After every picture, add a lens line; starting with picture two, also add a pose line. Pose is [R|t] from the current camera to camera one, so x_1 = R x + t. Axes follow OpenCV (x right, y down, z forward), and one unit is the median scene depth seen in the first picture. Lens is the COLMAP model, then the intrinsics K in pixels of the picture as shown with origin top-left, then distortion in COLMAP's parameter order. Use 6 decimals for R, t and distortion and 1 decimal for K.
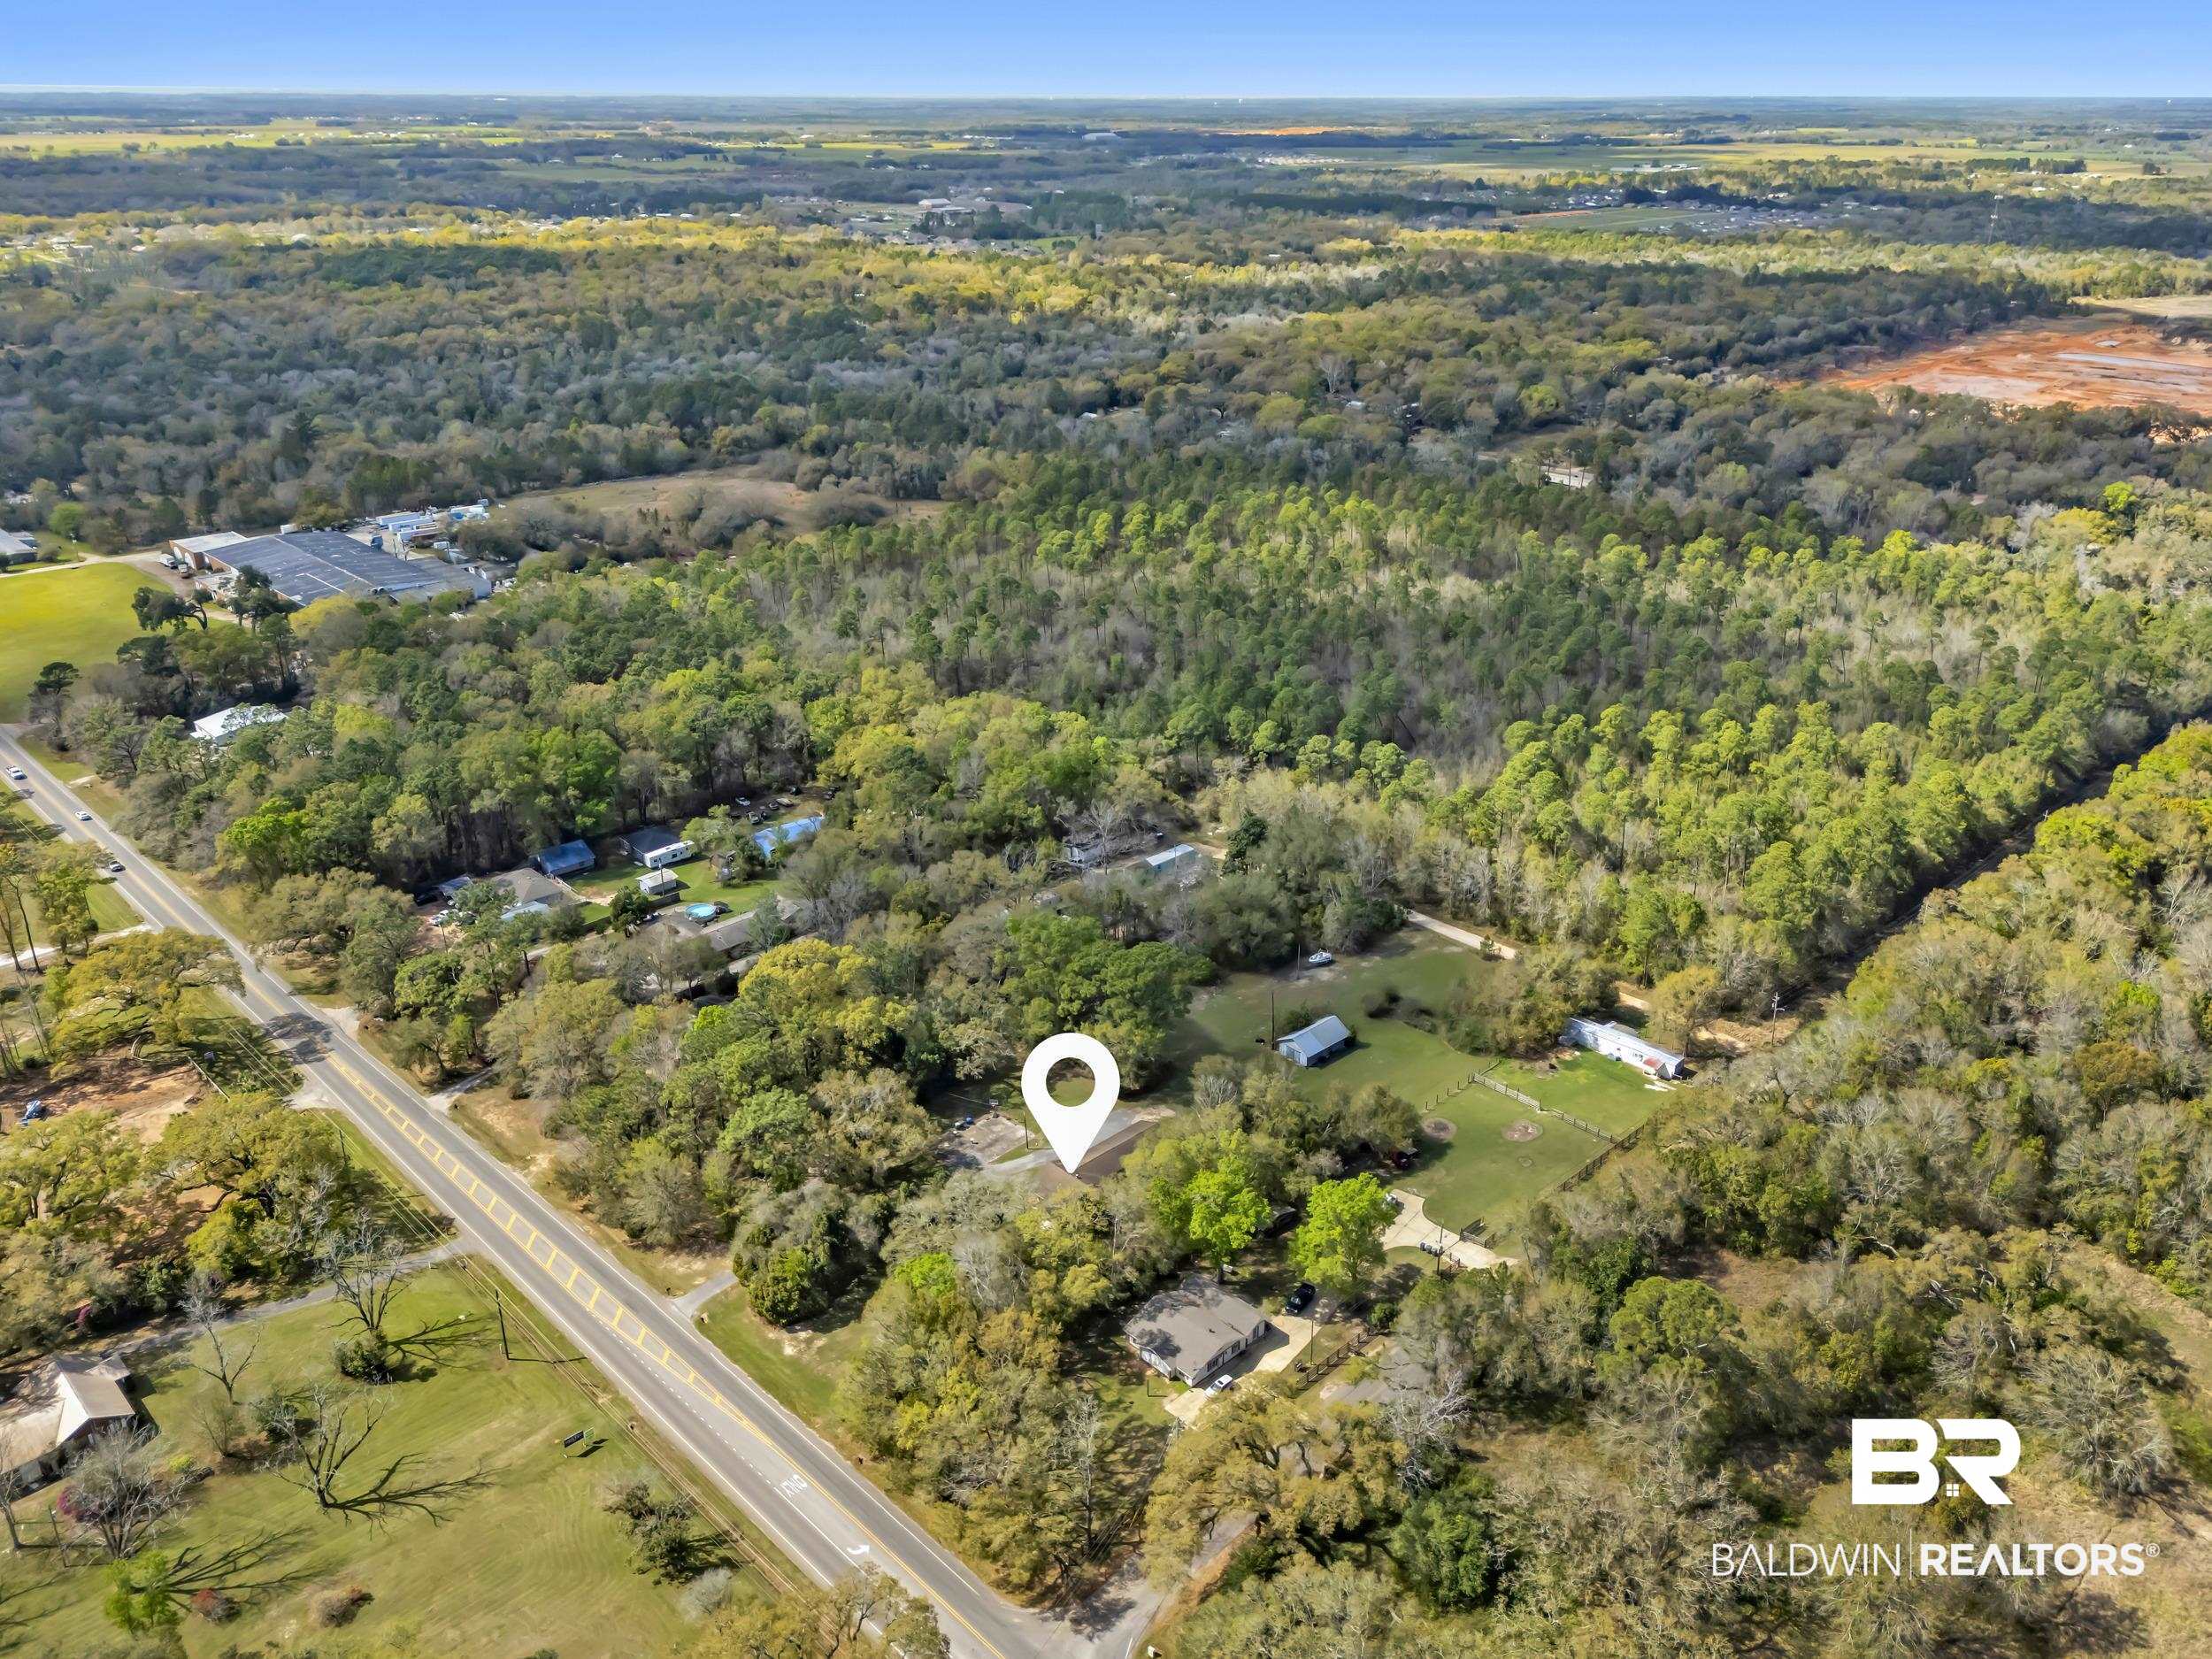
lens RADIAL K [[1649.3, 0, 1104.1], [0, 1649.3, 842.3], [0, 0, 1]] dist [0.082170, -0.079879]
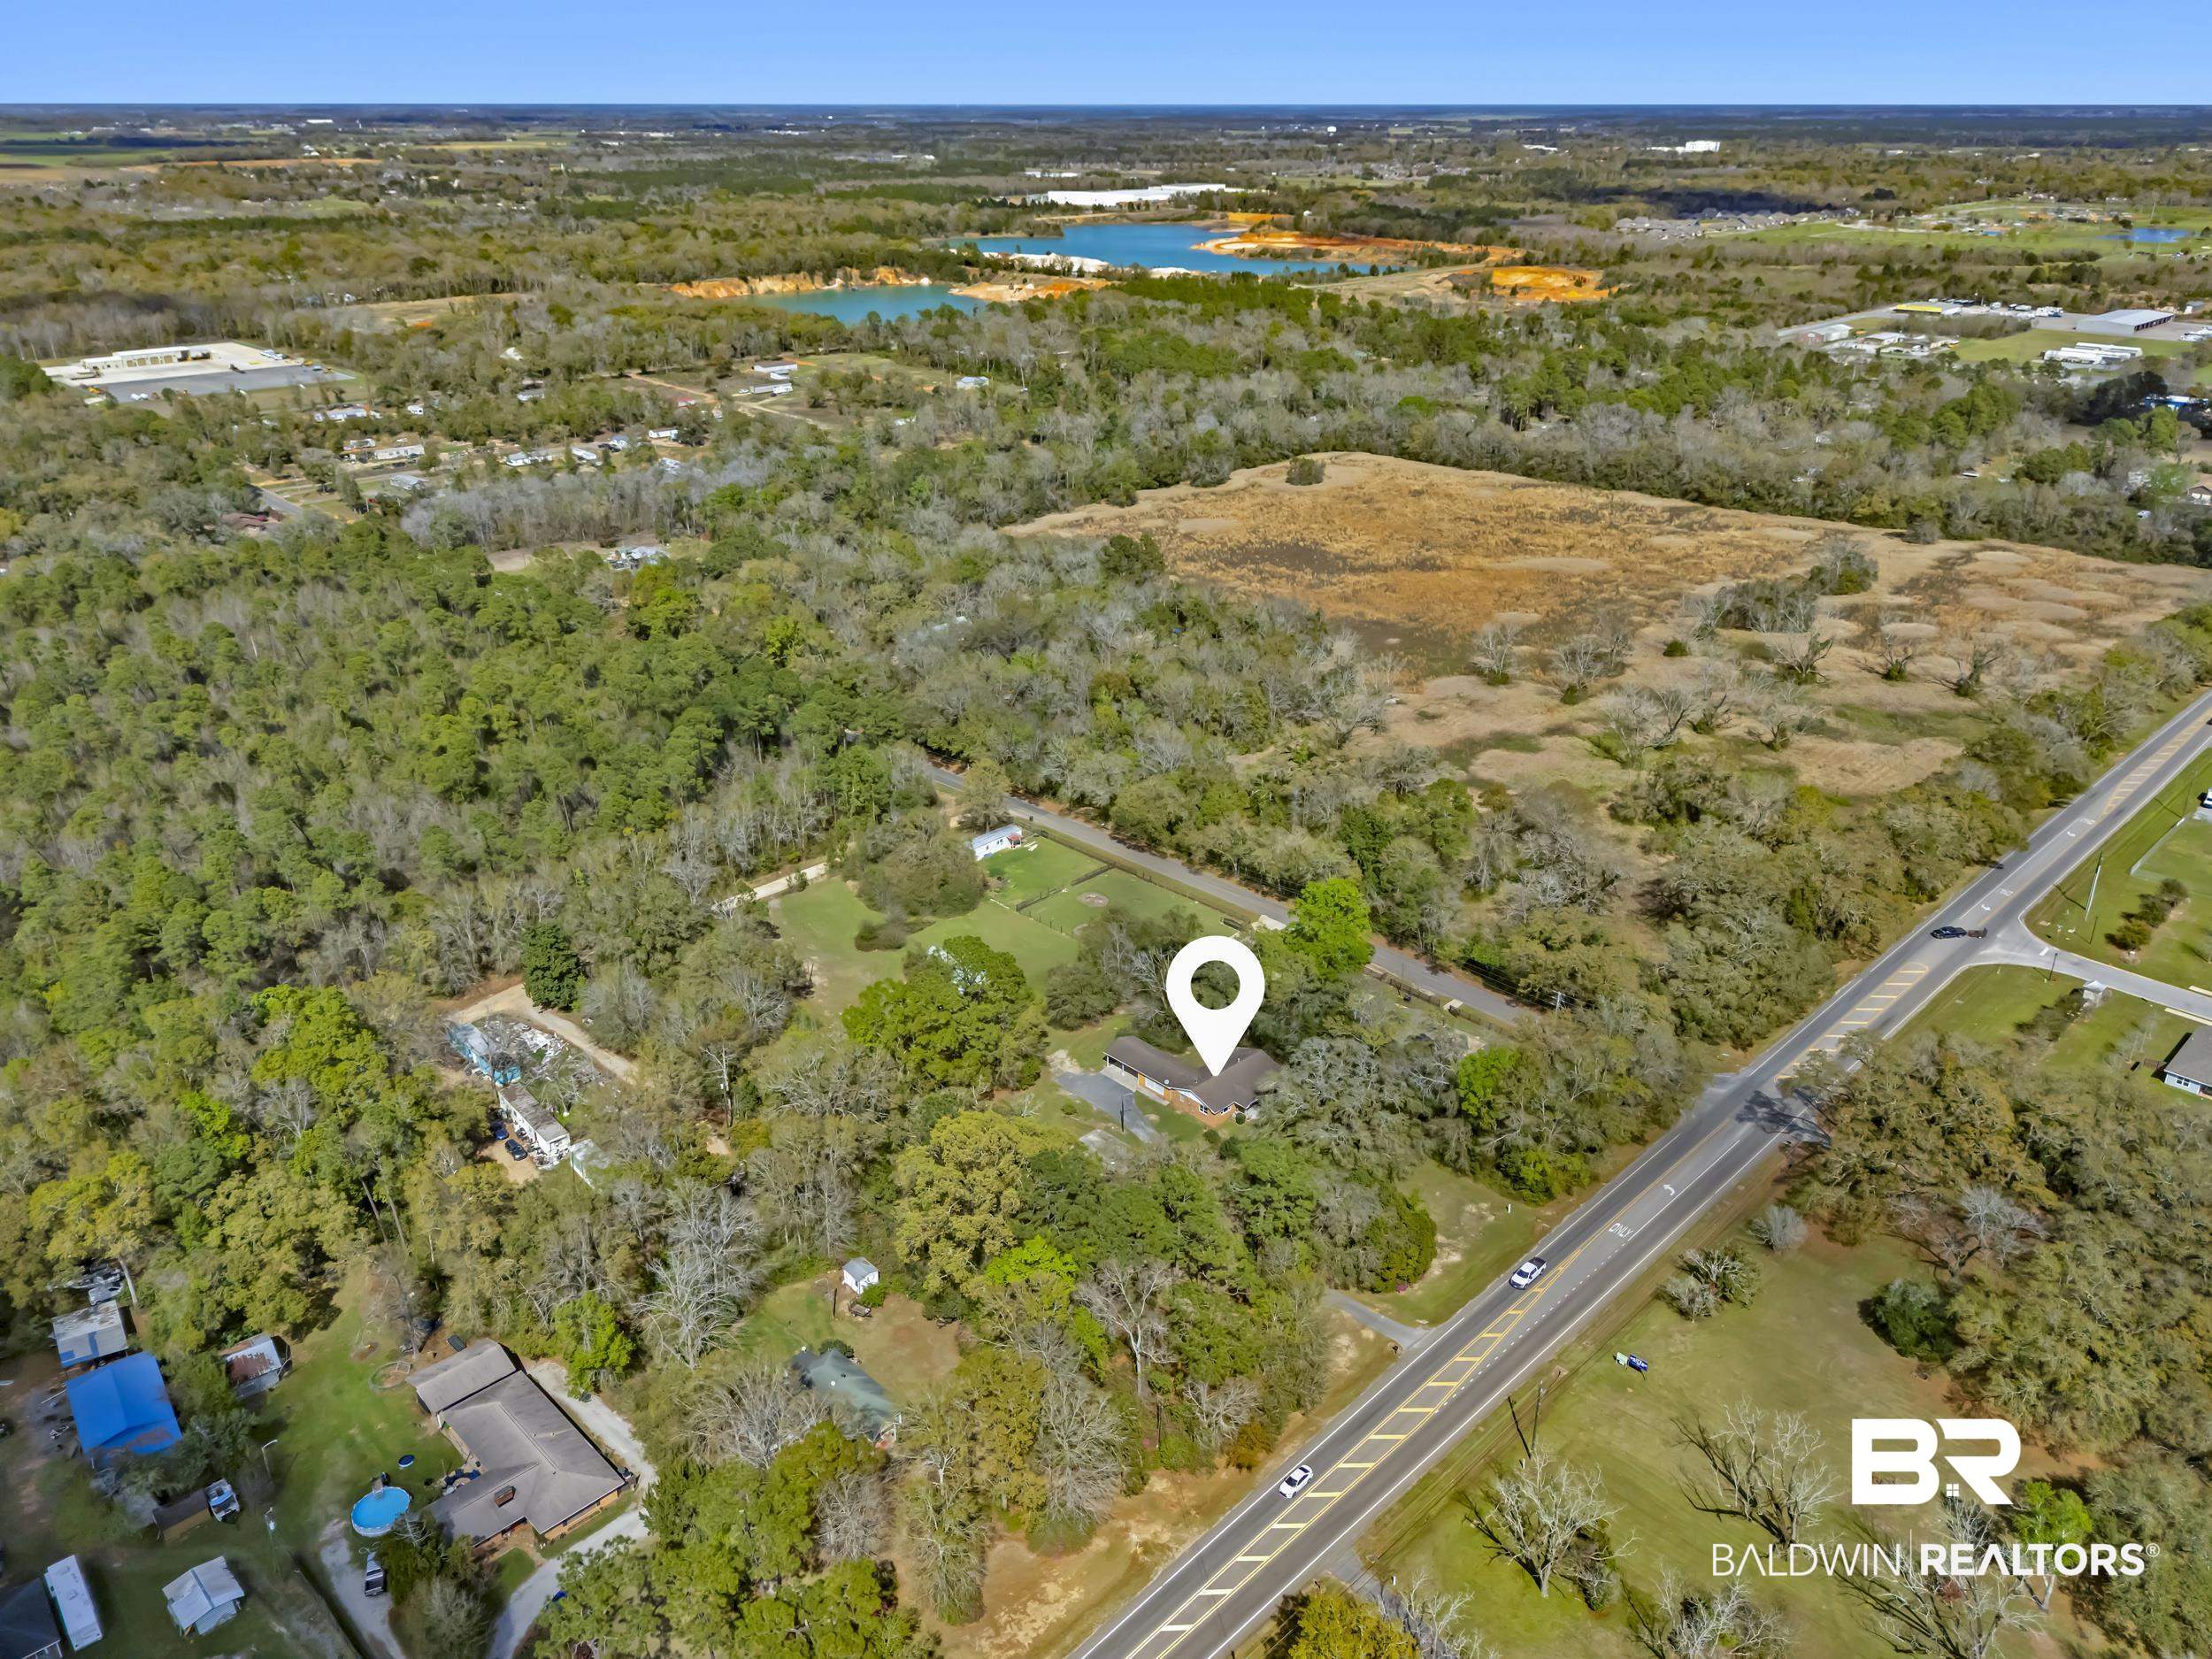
lens RADIAL K [[1638.5, 0, 1104.5], [0, 1638.5, 831.1], [0, 0, 1]] dist [0.086419, -0.091658]
pose [[-0.002732, -0.410948, 0.911655, -0.690952], [0.415057, 0.828955, 0.374914, -0.267238], [-0.909791, 0.379413, 0.168302, 0.624606]]
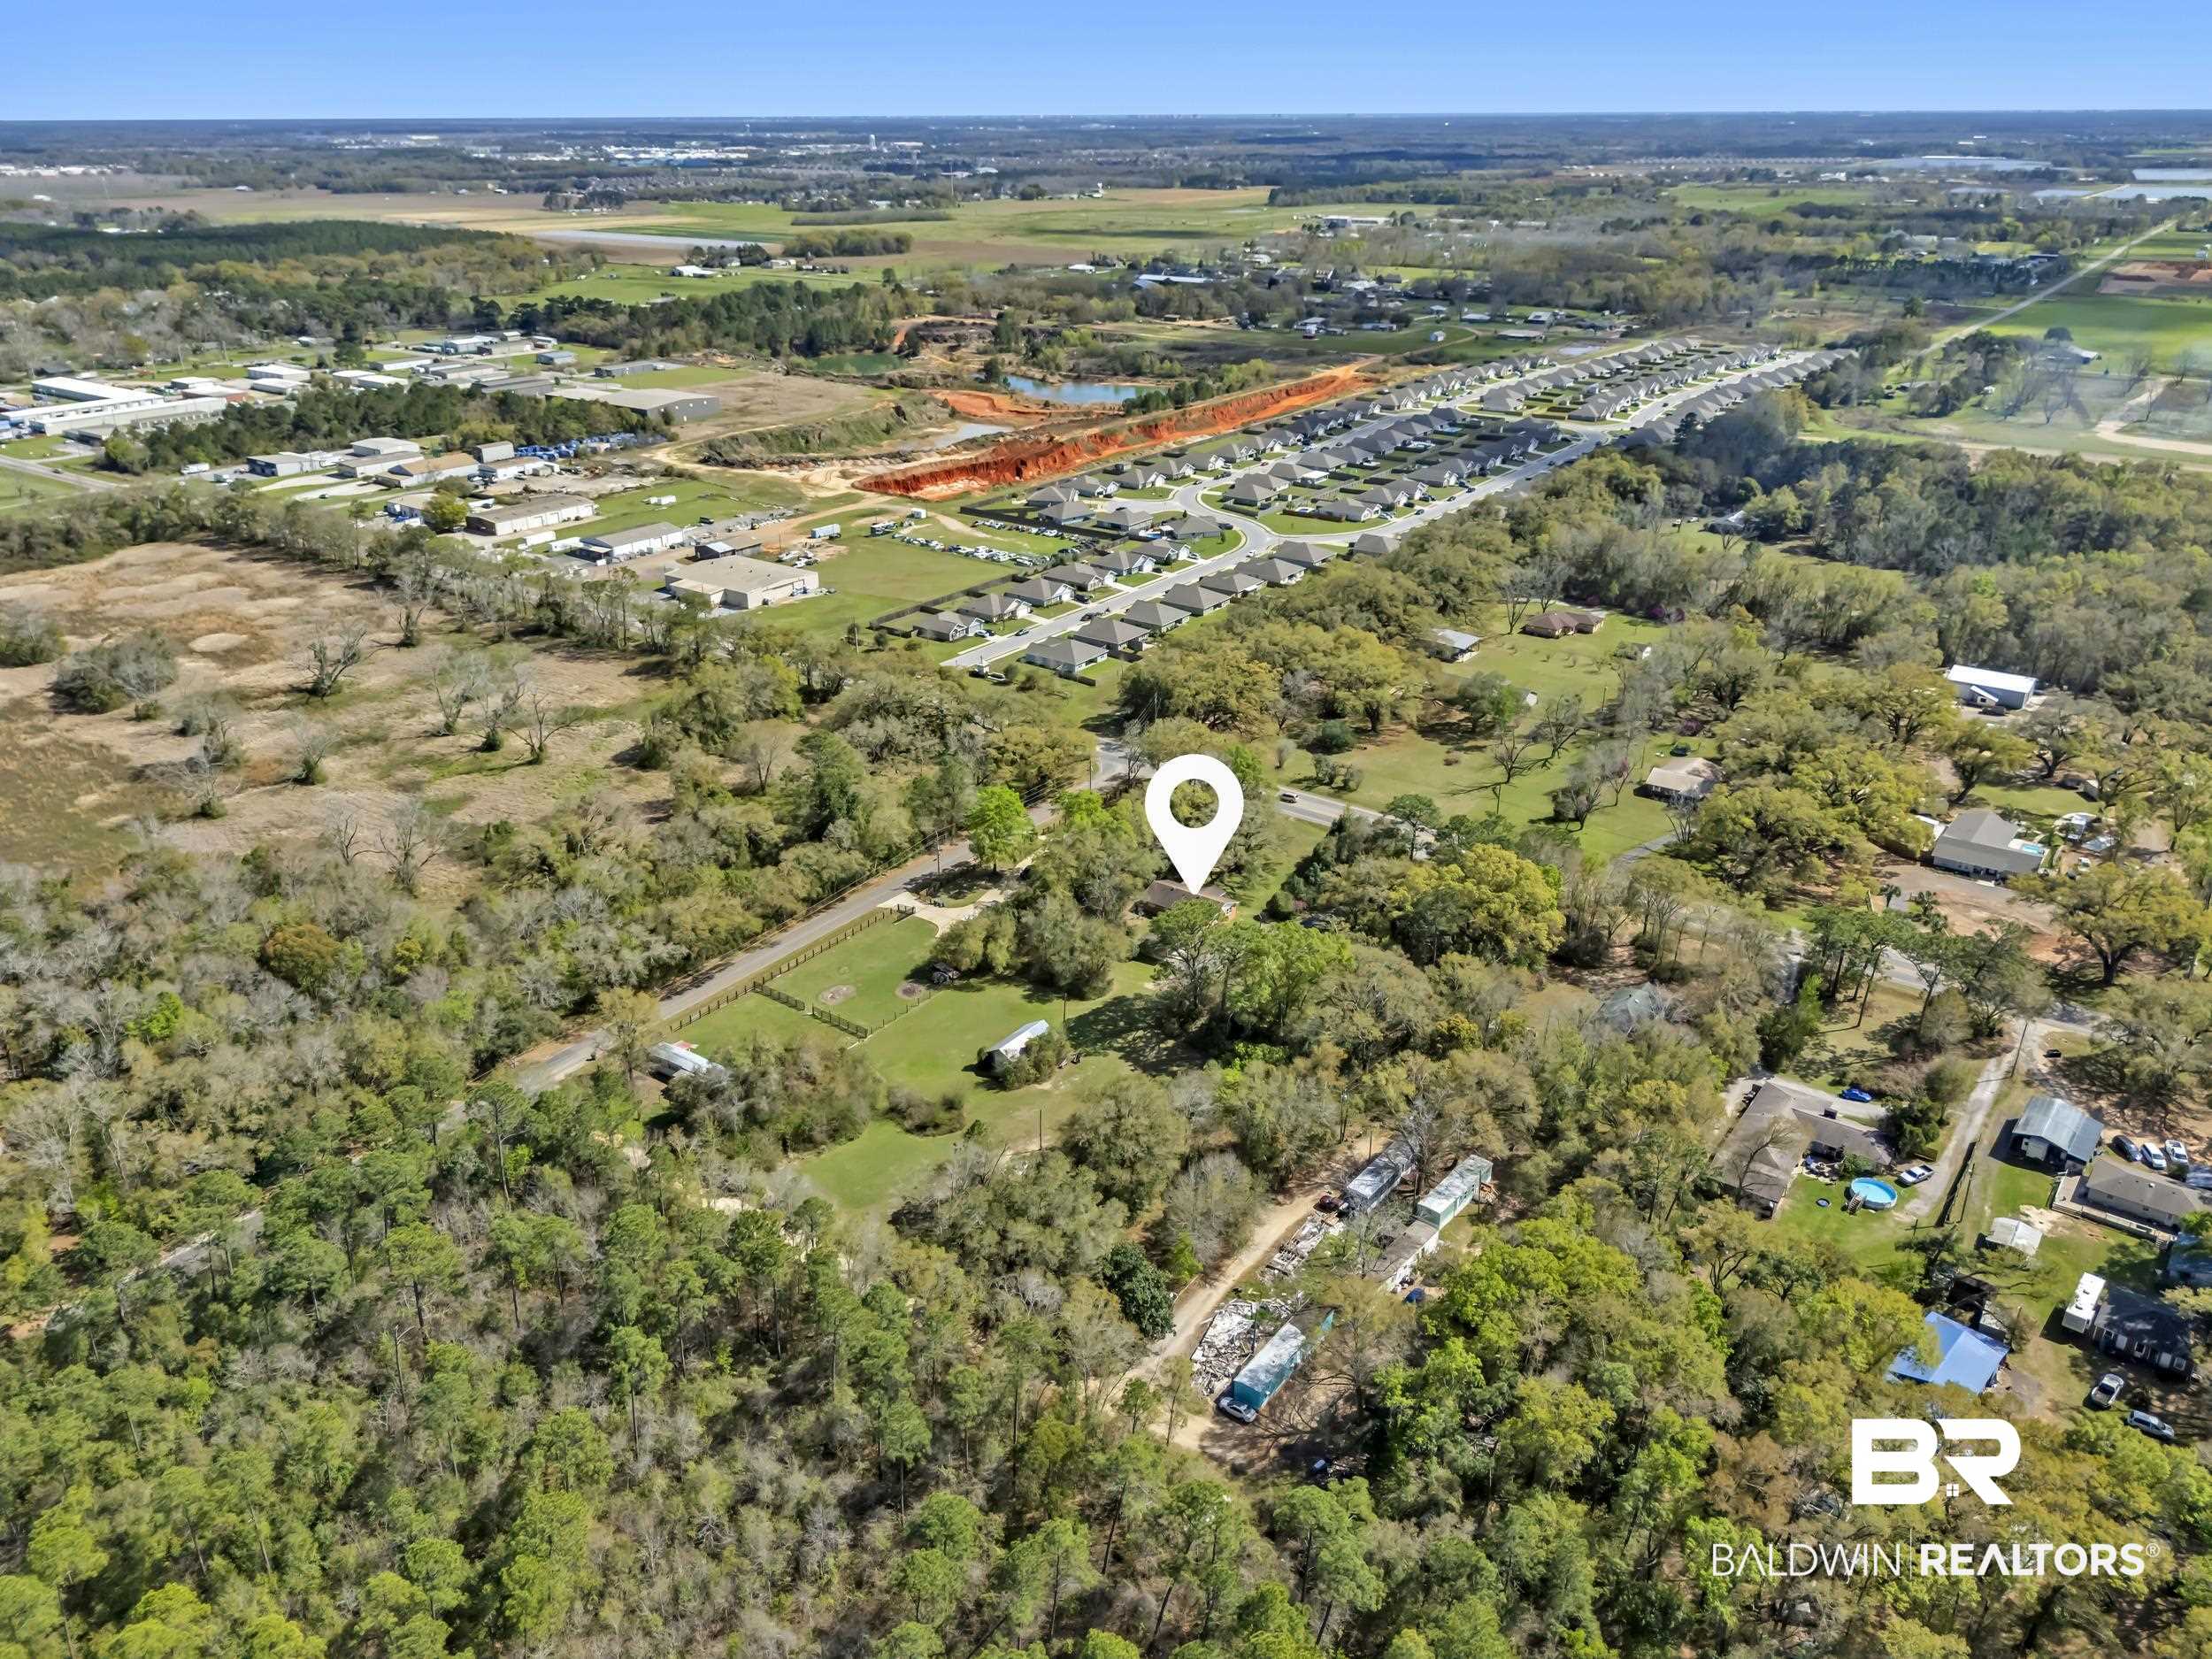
lens RADIAL K [[1638.5, 0, 1104.5], [0, 1638.5, 831.1], [0, 0, 1]] dist [0.086419, -0.091658]
pose [[-0.986777, 0.065393, -0.148310, 0.188131], [-0.067193, 0.667640, 0.741446, -0.599271], [0.147503, 0.741607, -0.654417, 1.361460]]
